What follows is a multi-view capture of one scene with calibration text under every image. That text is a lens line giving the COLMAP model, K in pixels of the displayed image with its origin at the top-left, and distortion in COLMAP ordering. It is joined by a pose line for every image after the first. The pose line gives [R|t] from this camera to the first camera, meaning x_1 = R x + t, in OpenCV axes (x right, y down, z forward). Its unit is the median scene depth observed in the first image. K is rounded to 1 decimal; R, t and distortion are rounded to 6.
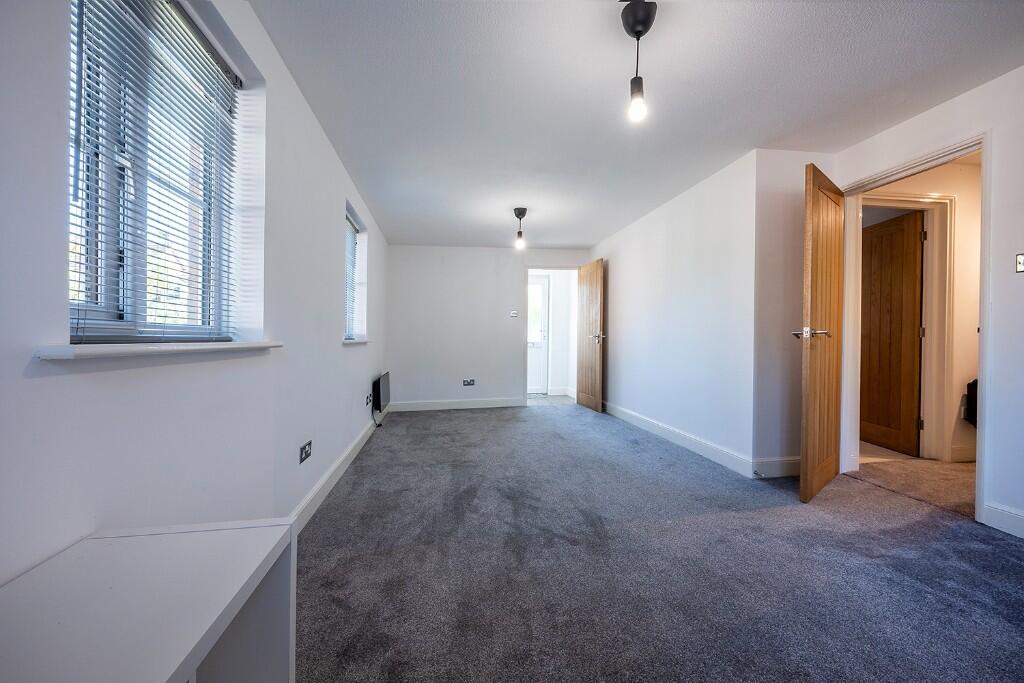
lens RADIAL K [[404.0, 0, 513.3], [0, 404.0, 348.5], [0, 0, 1]] dist [0.002622, 0.000242]
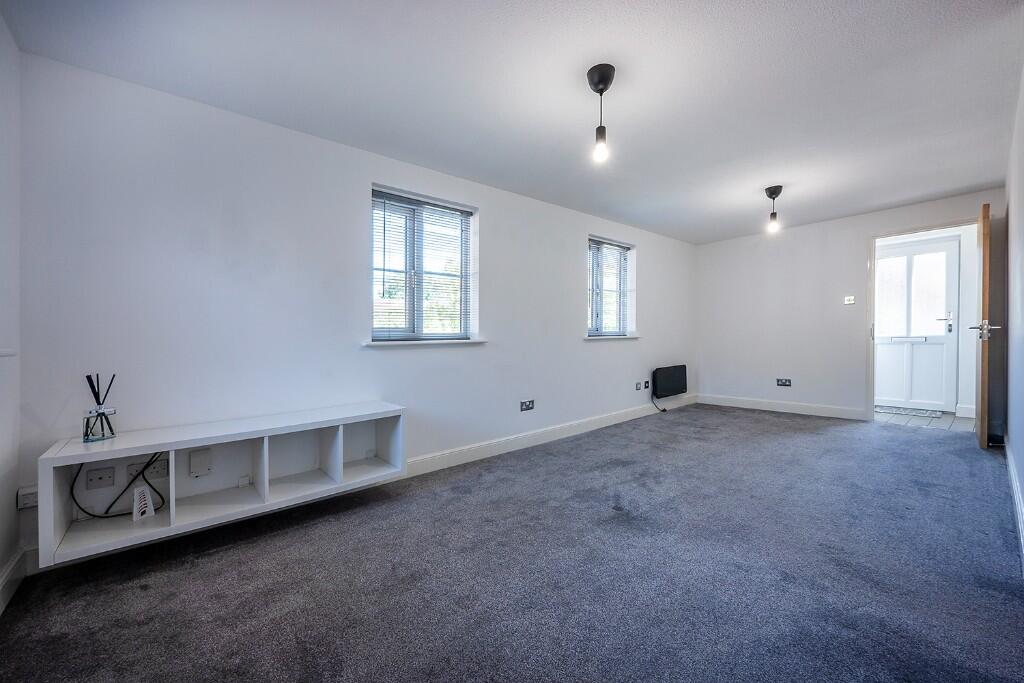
lens RADIAL K [[404.0, 0, 512.9], [0, 404.0, 340.9], [0, 0, 1]] dist [0.002622, 0.000242]
pose [[0.508770, 0.009043, -0.860855, 0.780088], [-0.007215, 0.999955, 0.006240, -0.016787], [0.860872, 0.003037, 0.508812, 0.091928]]
